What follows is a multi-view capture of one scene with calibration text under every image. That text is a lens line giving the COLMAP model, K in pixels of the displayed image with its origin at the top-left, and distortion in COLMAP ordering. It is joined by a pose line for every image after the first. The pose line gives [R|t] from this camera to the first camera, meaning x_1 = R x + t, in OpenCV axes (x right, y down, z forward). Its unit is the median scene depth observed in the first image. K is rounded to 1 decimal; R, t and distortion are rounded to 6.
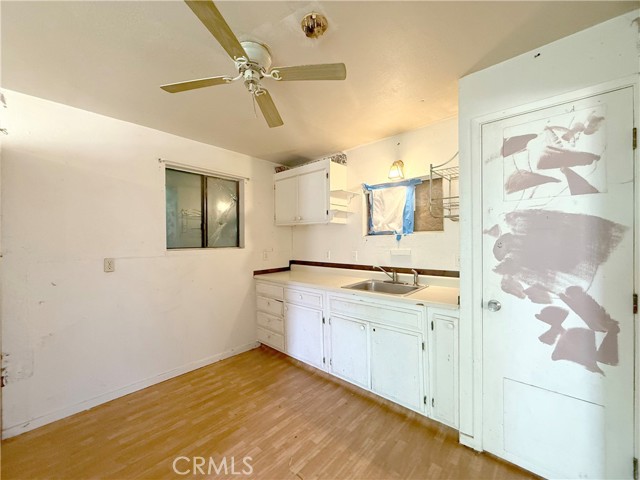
lens RADIAL K [[256.2, 0, 319.5], [0, 256.2, 240.8], [0, 0, 1]] dist [0.013626, -0.000755]
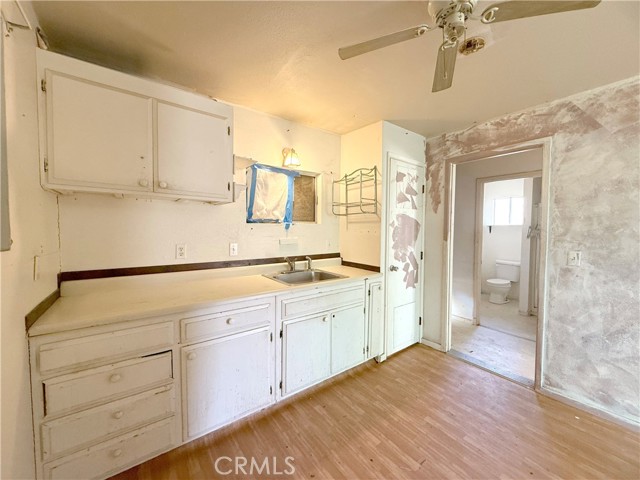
lens RADIAL K [[256.2, 0, 320.6], [0, 256.2, 239.9], [0, 0, 1]] dist [0.013626, -0.000755]
pose [[0.183880, -0.031319, 0.982450, -0.901356], [-0.004541, 0.999455, 0.032711, 0.009282], [-0.982938, -0.010476, 0.183638, 0.979751]]
